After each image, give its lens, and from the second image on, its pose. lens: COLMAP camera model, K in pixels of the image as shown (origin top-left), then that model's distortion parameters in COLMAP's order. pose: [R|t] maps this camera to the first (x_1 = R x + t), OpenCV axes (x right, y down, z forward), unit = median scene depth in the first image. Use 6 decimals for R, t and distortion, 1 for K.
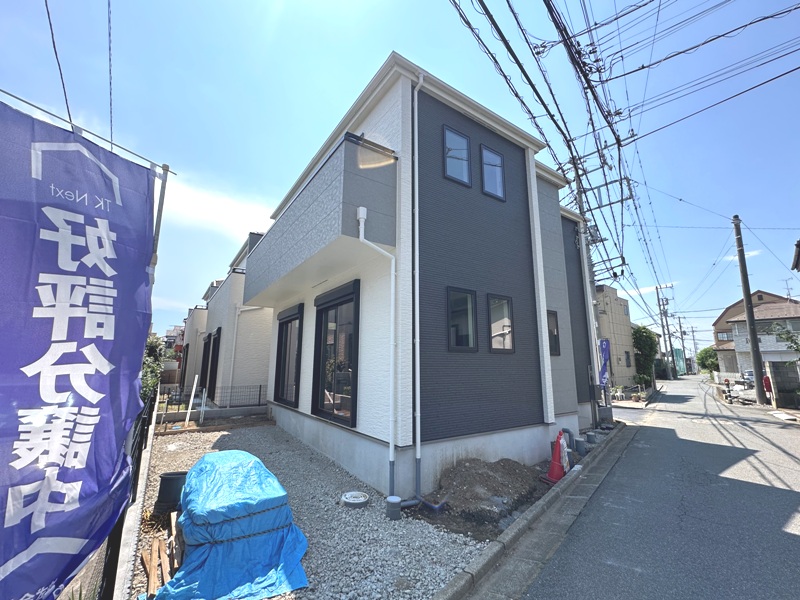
lens RADIAL K [[353.8, 0, 400.0], [0, 353.8, 300.0], [0, 0, 1]] dist [0.001040, 0.000023]
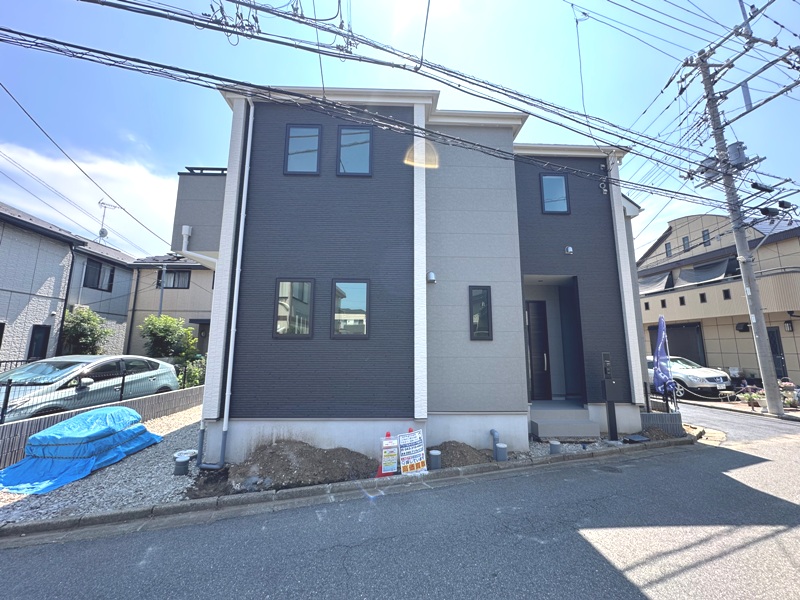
lens RADIAL K [[329.6, 0, 400.0], [0, 329.6, 300.0], [0, 0, 1]] dist [-0.000112, 0.000091]
pose [[0.831924, -0.084861, -0.548362, 1.033331], [0.097436, 0.995223, -0.006194, 0.074307], [0.546268, -0.048277, 0.836218, 0.385010]]
